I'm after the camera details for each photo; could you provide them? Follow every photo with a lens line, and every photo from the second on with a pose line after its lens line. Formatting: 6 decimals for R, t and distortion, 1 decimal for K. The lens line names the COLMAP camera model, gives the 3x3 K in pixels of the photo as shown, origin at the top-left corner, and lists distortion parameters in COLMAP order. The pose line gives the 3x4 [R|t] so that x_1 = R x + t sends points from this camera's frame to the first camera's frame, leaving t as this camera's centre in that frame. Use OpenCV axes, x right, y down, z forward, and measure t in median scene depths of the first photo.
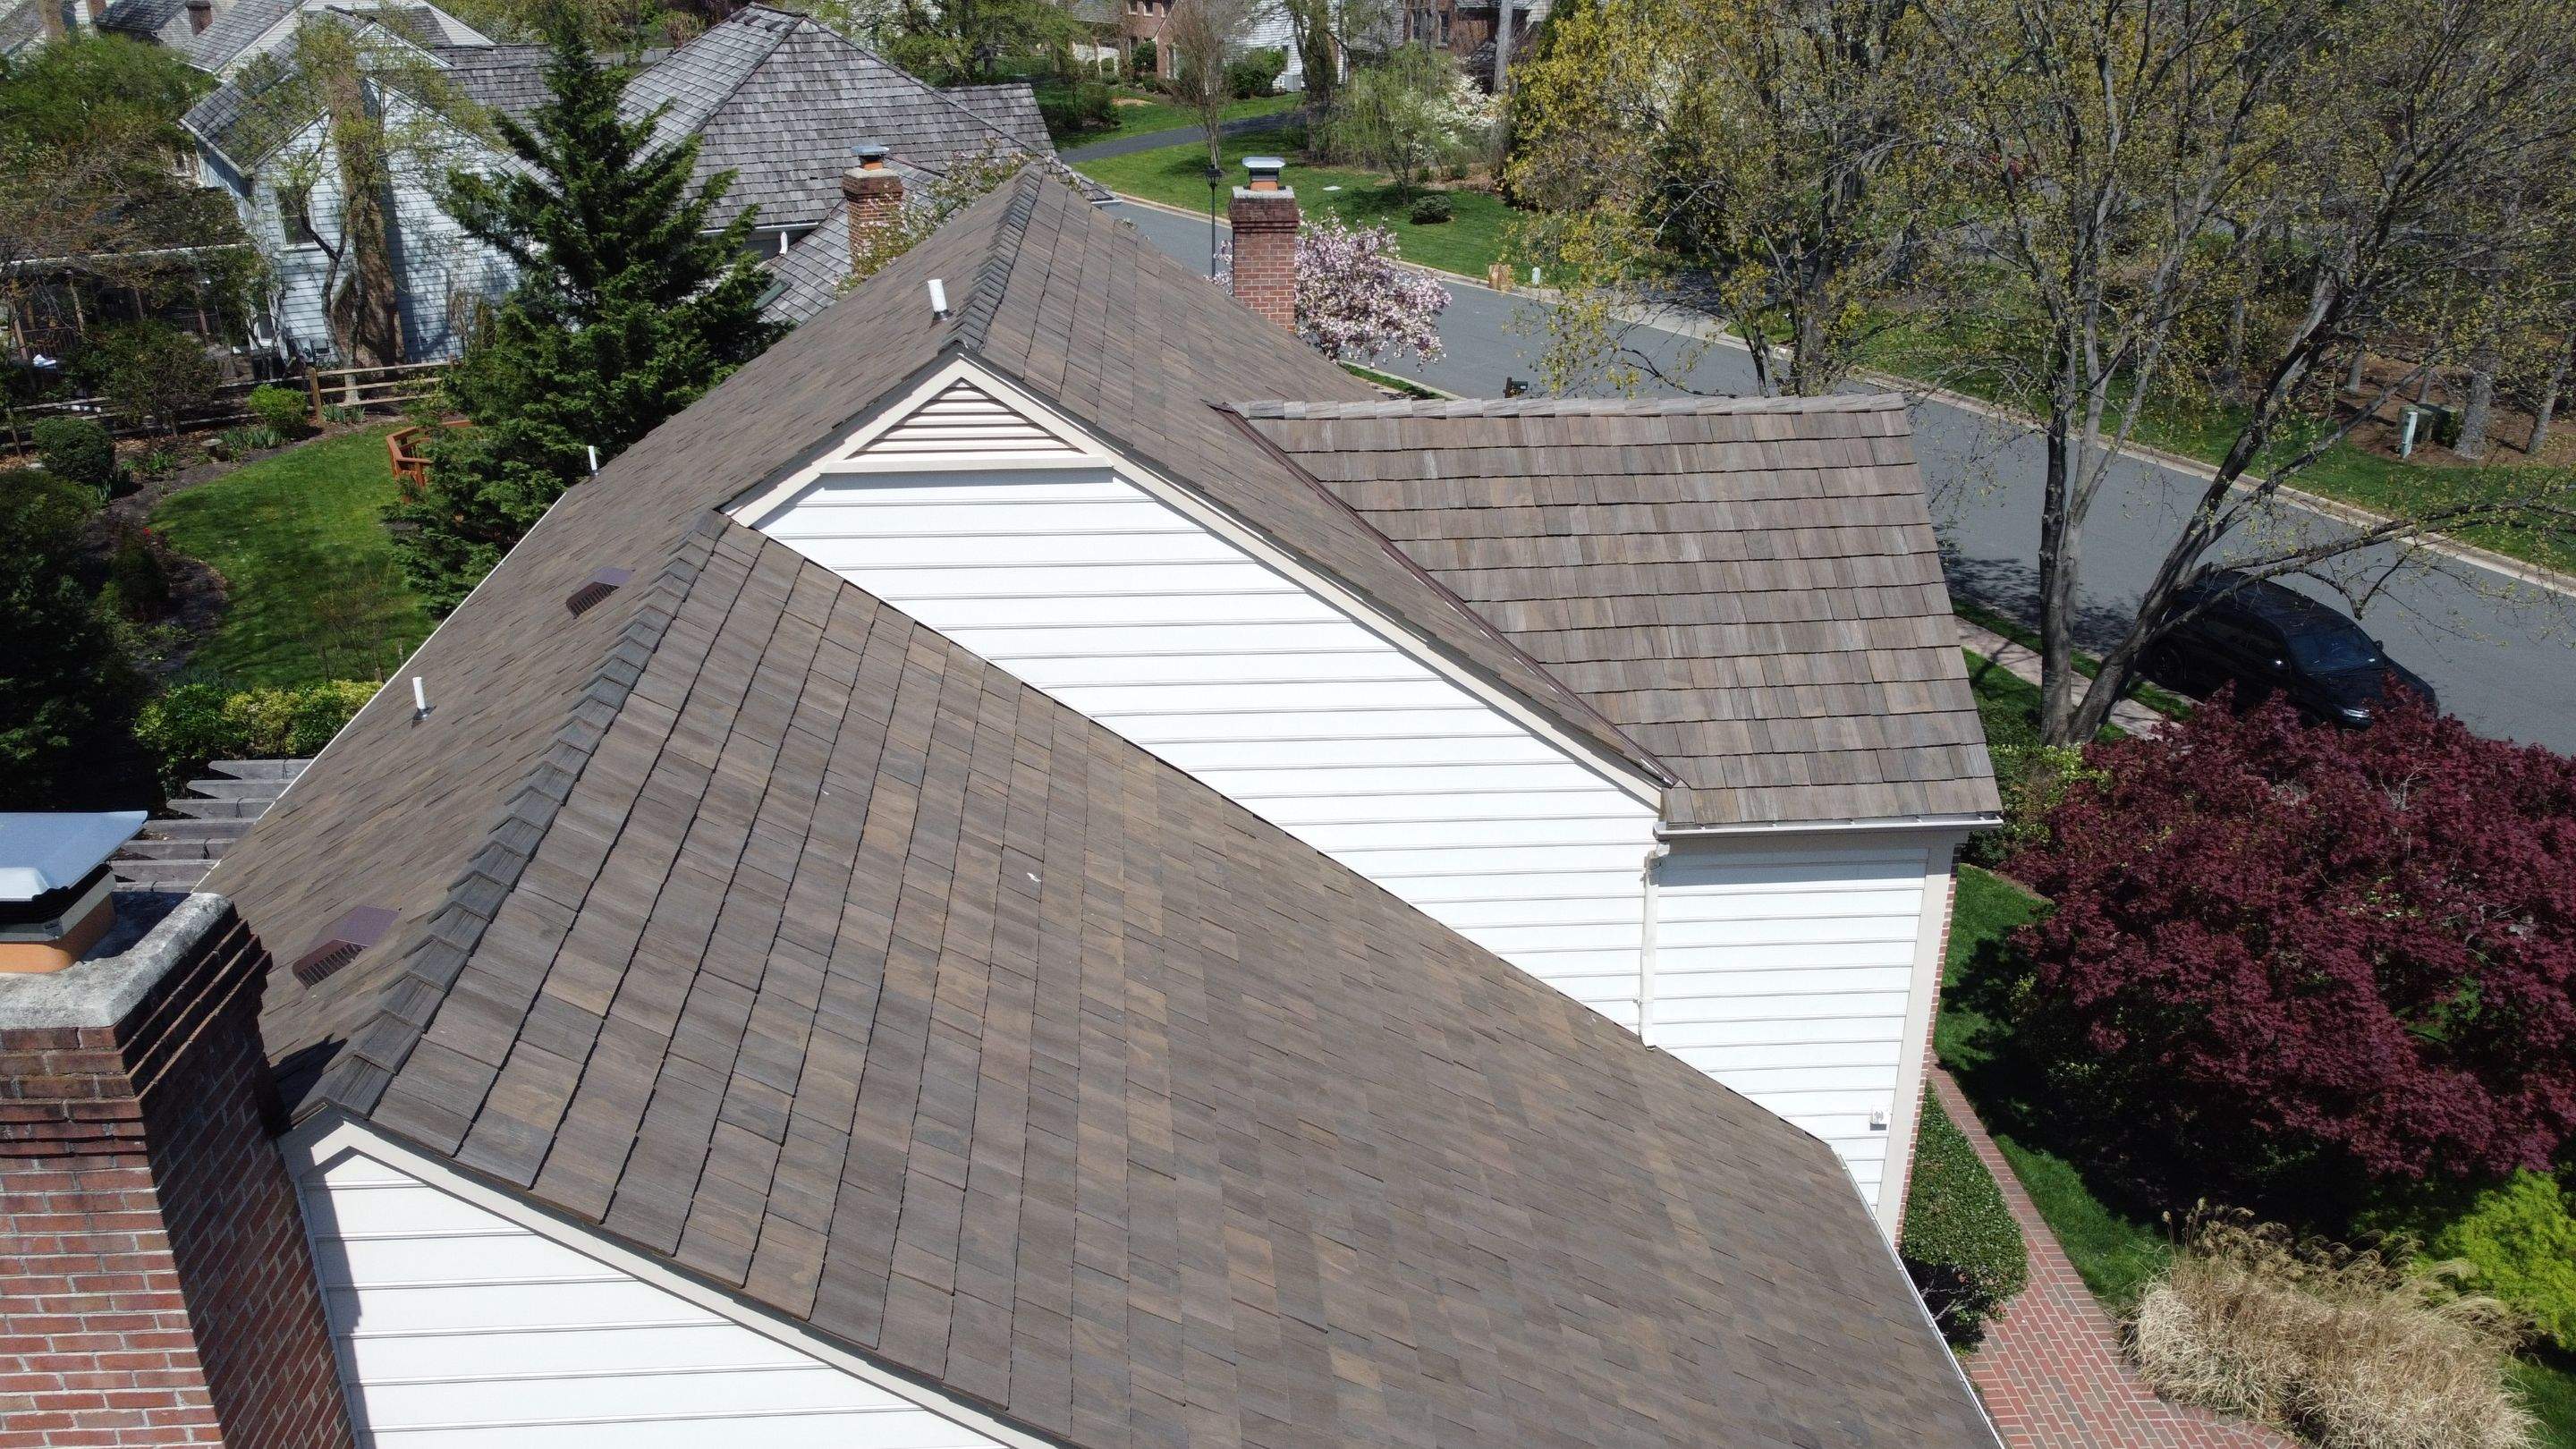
lens RADIAL K [[1958.7, 0, 1288.0], [0, 1958.7, 724.5], [0, 0, 1]] dist [-0.003102, -0.001606]
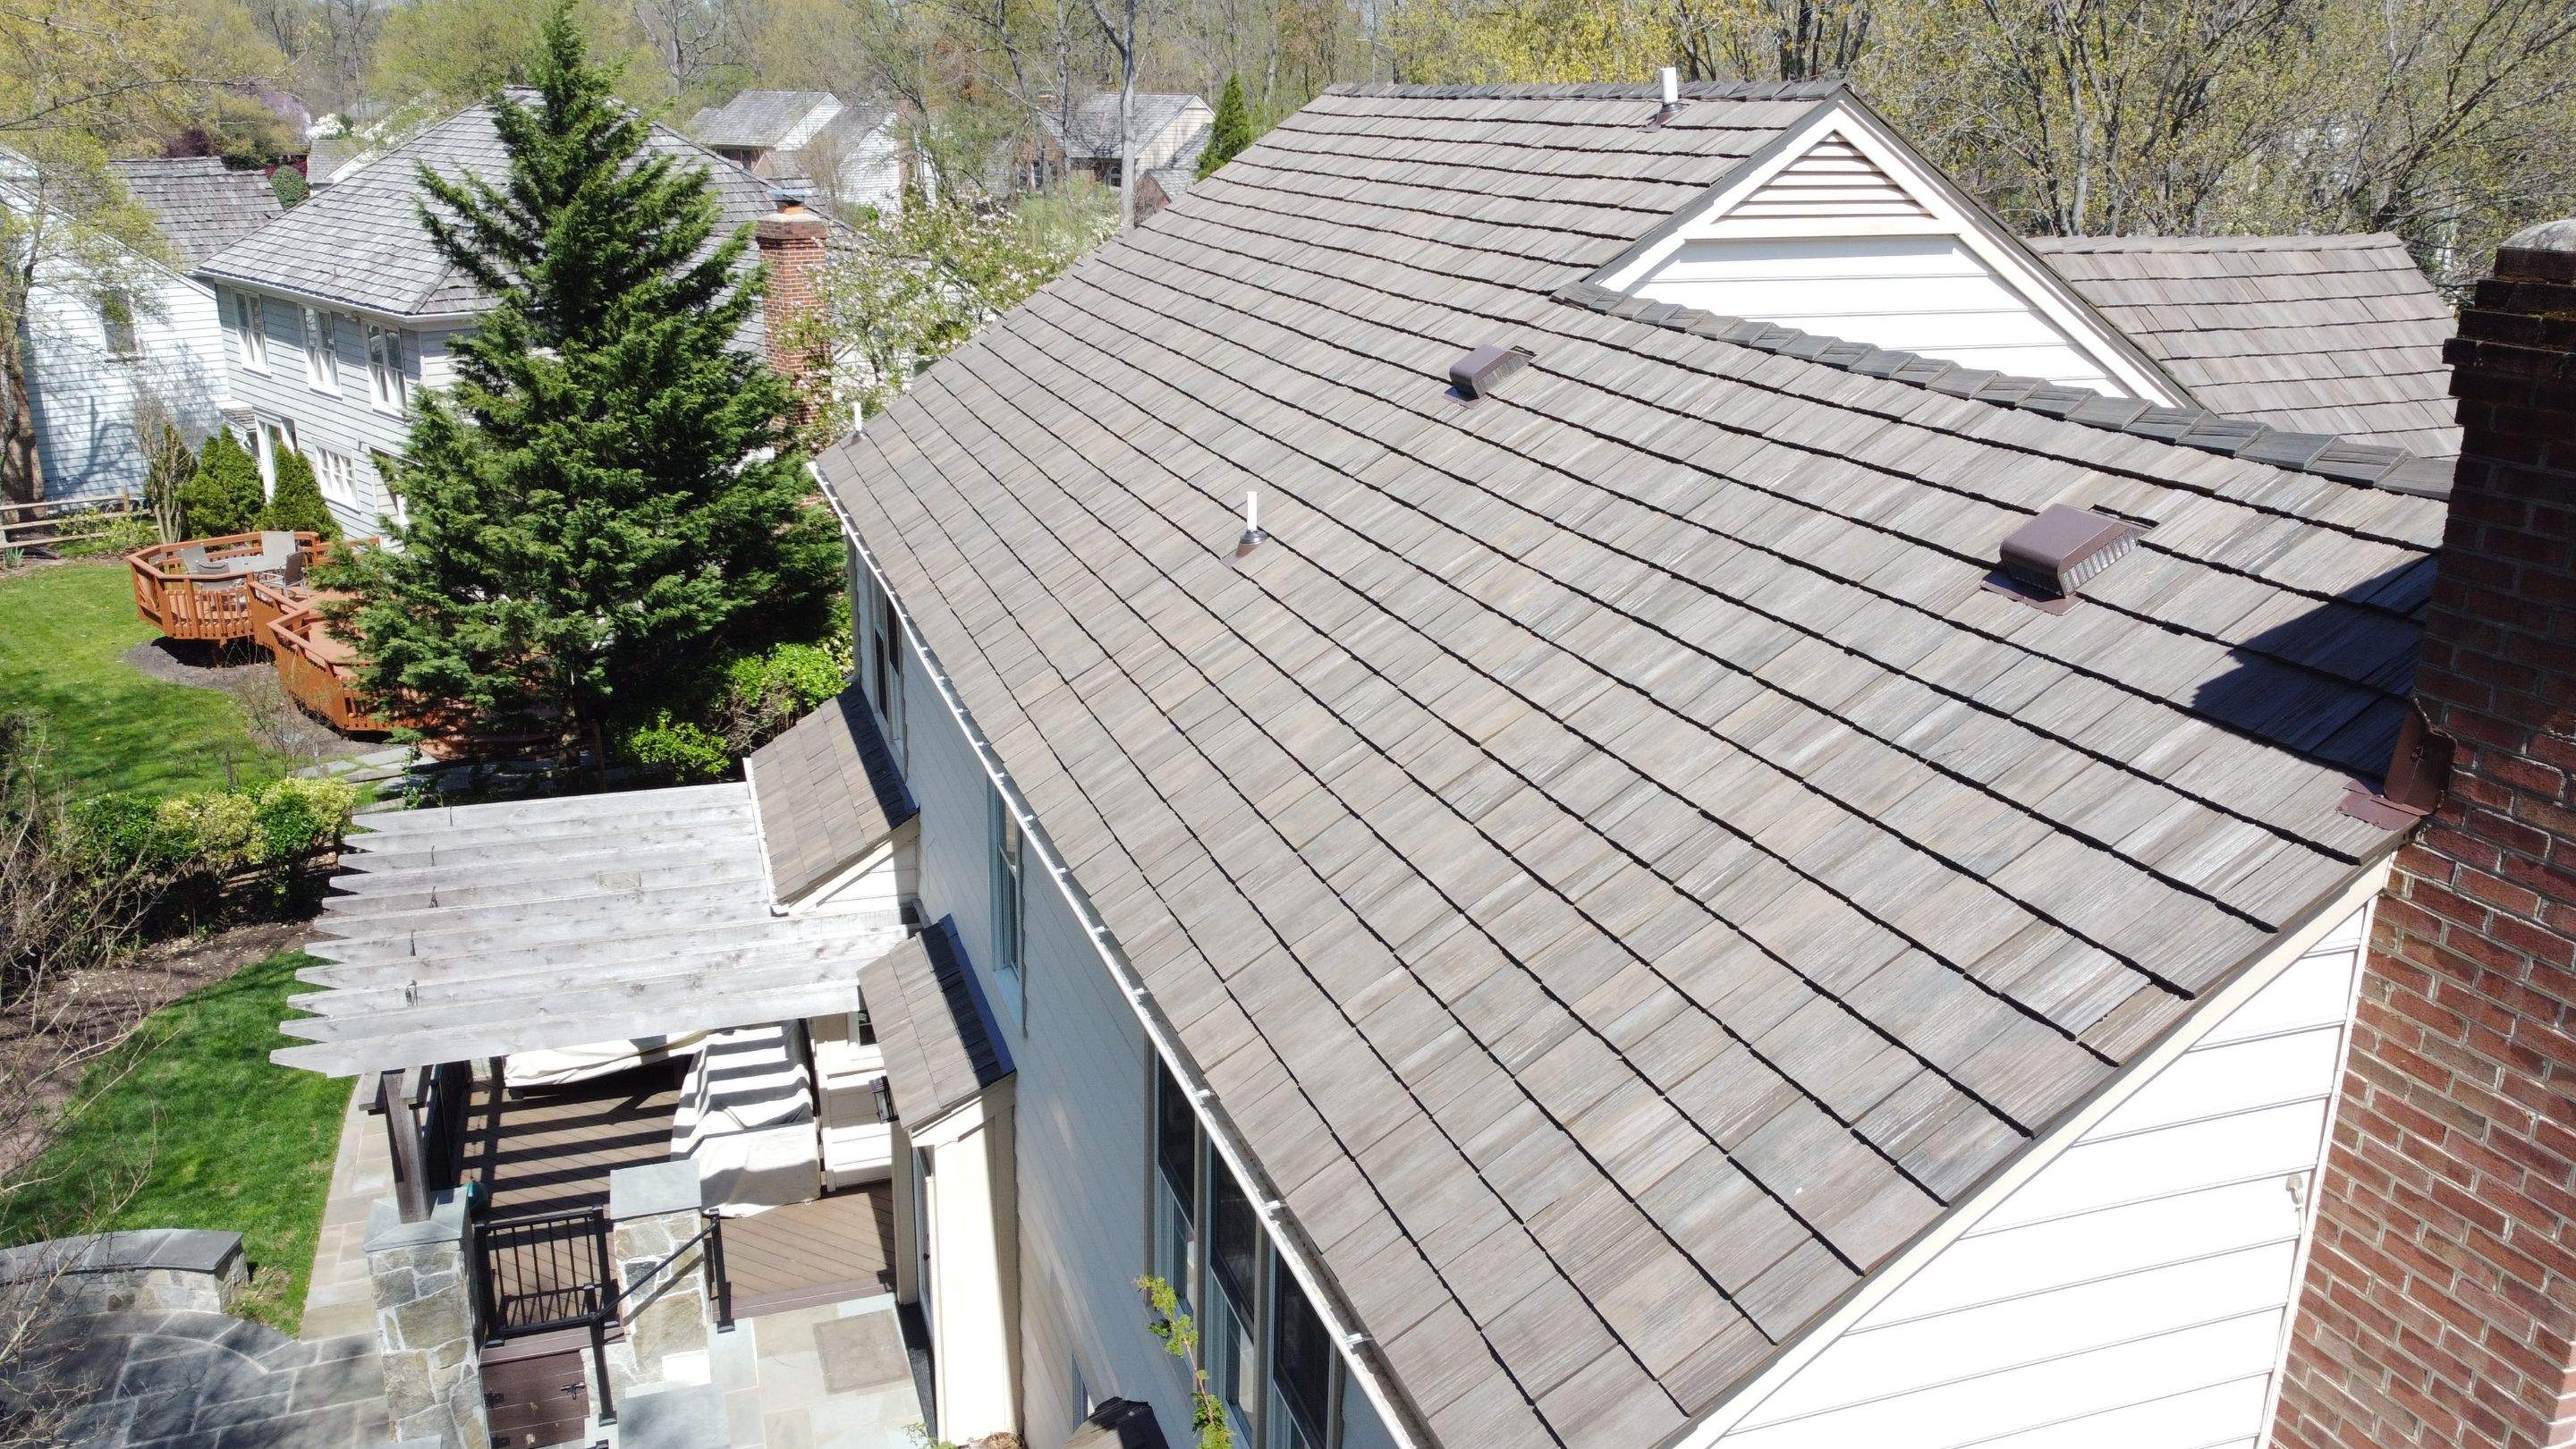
lens RADIAL K [[1954.9, 0, 1288.0], [0, 1954.9, 724.5], [0, 0, 1]] dist [-0.008811, -0.003152]
pose [[0.965426, -0.071206, 0.250762, -0.474695], [0.093973, 0.992355, -0.080008, 0.103964], [-0.243148, 0.100806, 0.964737, 0.158319]]
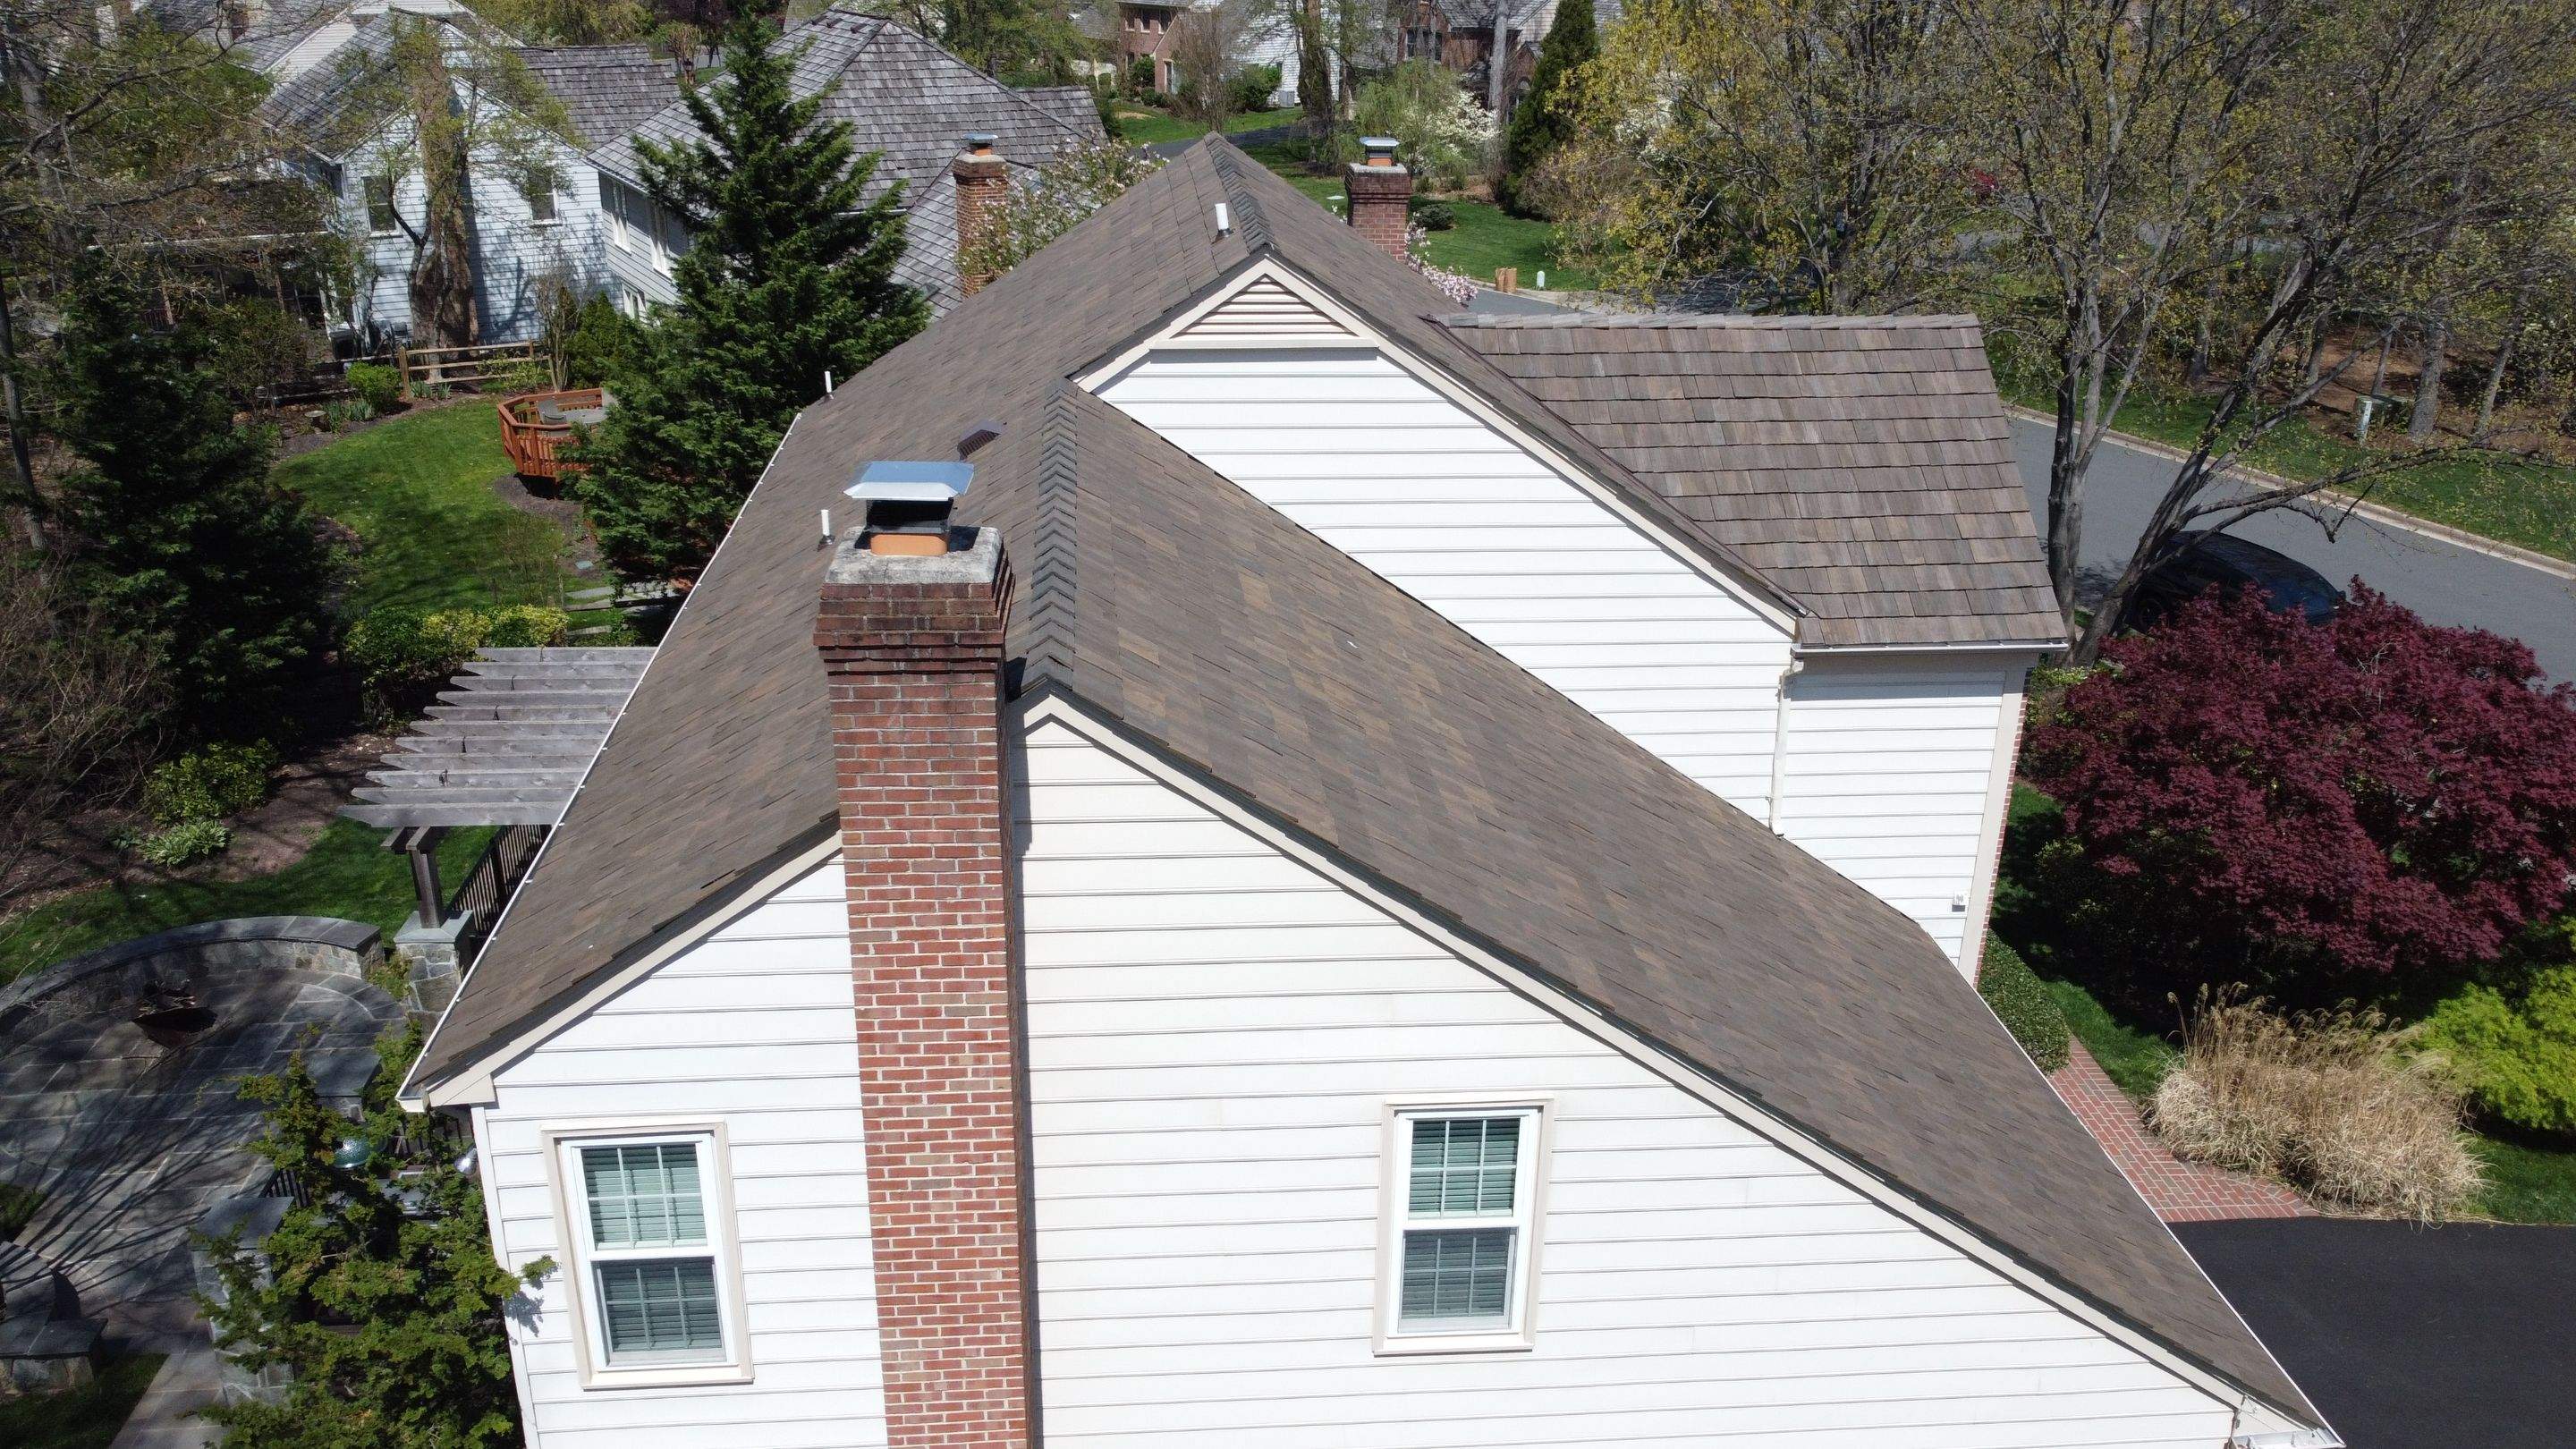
lens RADIAL K [[1958.7, 0, 1288.0], [0, 1958.7, 724.5], [0, 0, 1]] dist [-0.003102, -0.001606]
pose [[0.999740, 0.004938, 0.022245, -0.129351], [-0.004693, 0.999928, -0.011077, 0.093454], [-0.022298, 0.010970, 0.999691, -0.193029]]
